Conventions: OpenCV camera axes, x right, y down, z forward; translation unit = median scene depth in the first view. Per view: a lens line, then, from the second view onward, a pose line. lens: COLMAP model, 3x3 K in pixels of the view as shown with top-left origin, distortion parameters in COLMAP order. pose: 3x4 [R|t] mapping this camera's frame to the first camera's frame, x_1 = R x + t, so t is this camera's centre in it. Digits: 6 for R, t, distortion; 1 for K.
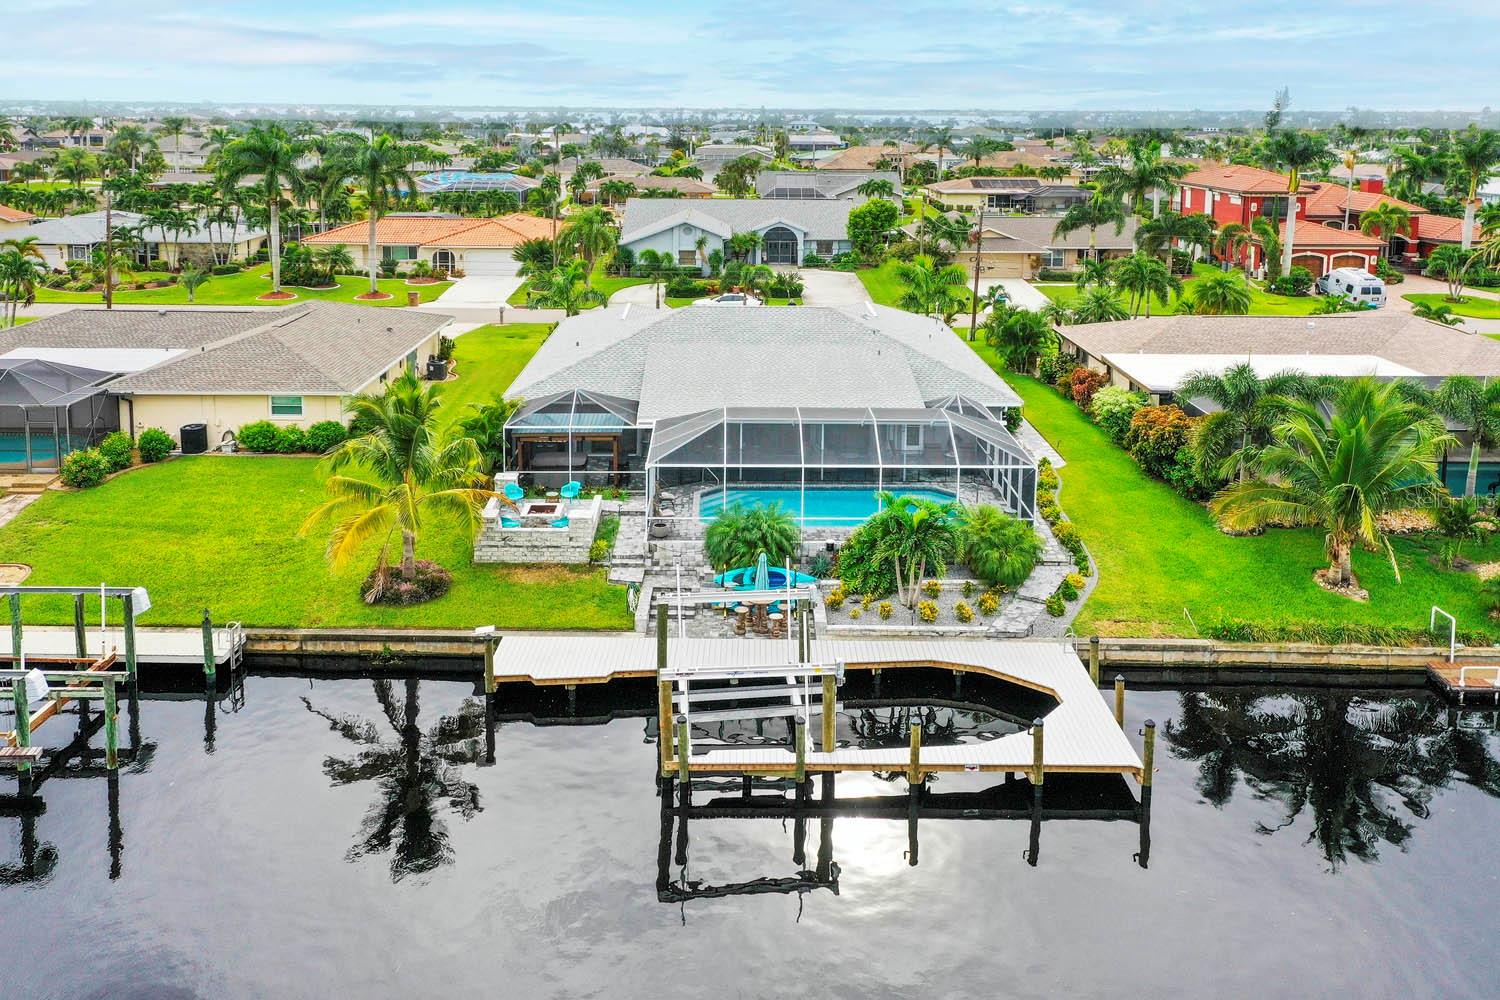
lens RADIAL K [[1184.6, 0, 748.8], [0, 1184.6, 442.1], [0, 0, 1]] dist [0.031726, -0.000179]
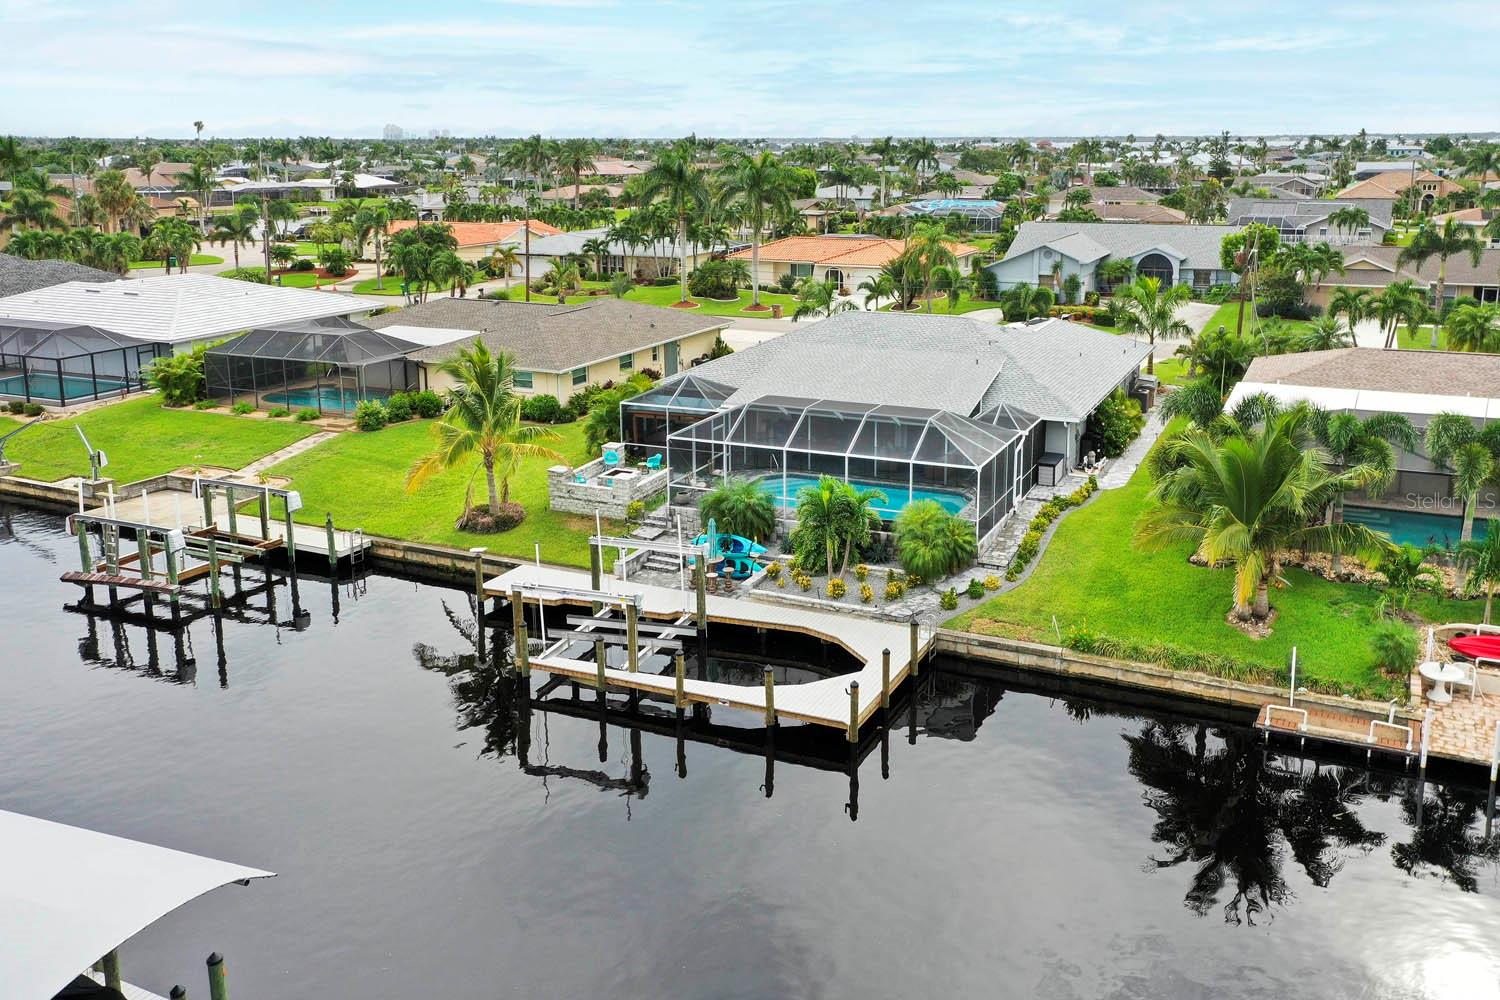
lens RADIAL K [[1207.2, 0, 750.0], [0, 1207.2, 500.0], [0, 0, 1]] dist [0.038757, -0.002053]
pose [[0.913800, 0.111335, -0.390608, 0.448202], [-0.103929, 0.993775, 0.040121, 0.024089], [0.392644, 0.003932, 0.919682, -0.034655]]
